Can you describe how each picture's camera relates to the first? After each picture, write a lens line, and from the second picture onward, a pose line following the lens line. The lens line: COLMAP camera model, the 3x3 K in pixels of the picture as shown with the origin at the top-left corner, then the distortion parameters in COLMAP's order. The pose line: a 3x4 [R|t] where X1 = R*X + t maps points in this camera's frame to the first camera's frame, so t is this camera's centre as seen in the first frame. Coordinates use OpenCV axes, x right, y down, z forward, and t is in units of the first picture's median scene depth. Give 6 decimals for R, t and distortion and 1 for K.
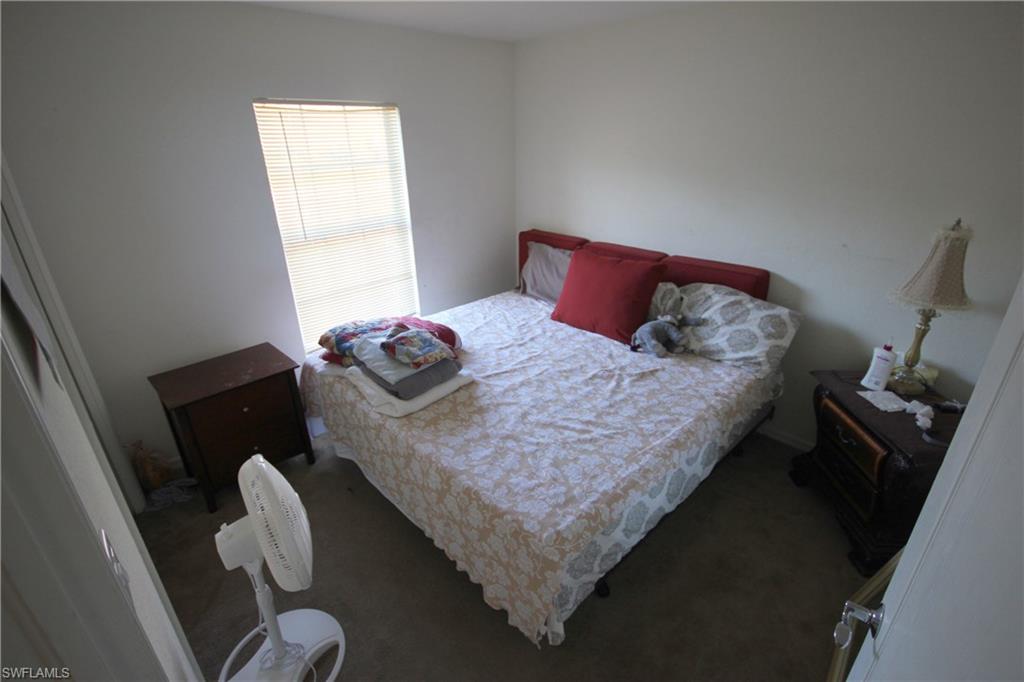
lens RADIAL K [[470.4, 0, 513.0], [0, 470.4, 331.8], [0, 0, 1]] dist [-0.001134, -0.000313]
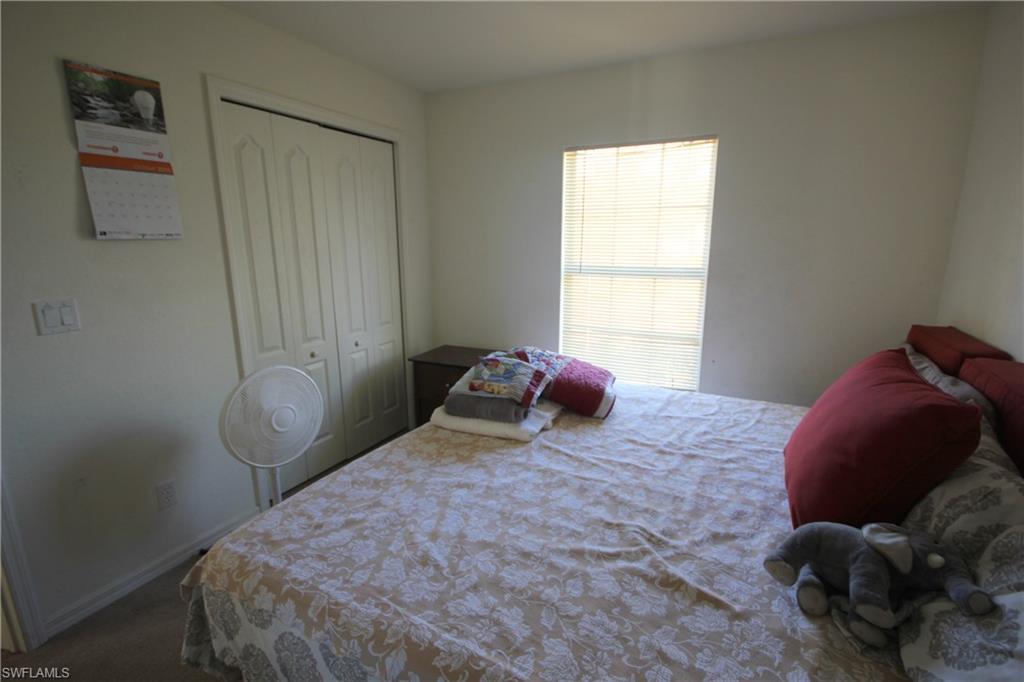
lens RADIAL K [[470.4, 0, 513.0], [0, 470.4, 331.8], [0, 0, 1]] dist [-0.001134, -0.000313]
pose [[0.340165, 0.195656, -0.919786, 0.580207], [-0.369090, 0.927404, 0.060776, -0.101030], [0.864905, 0.318810, 0.387685, 0.600708]]
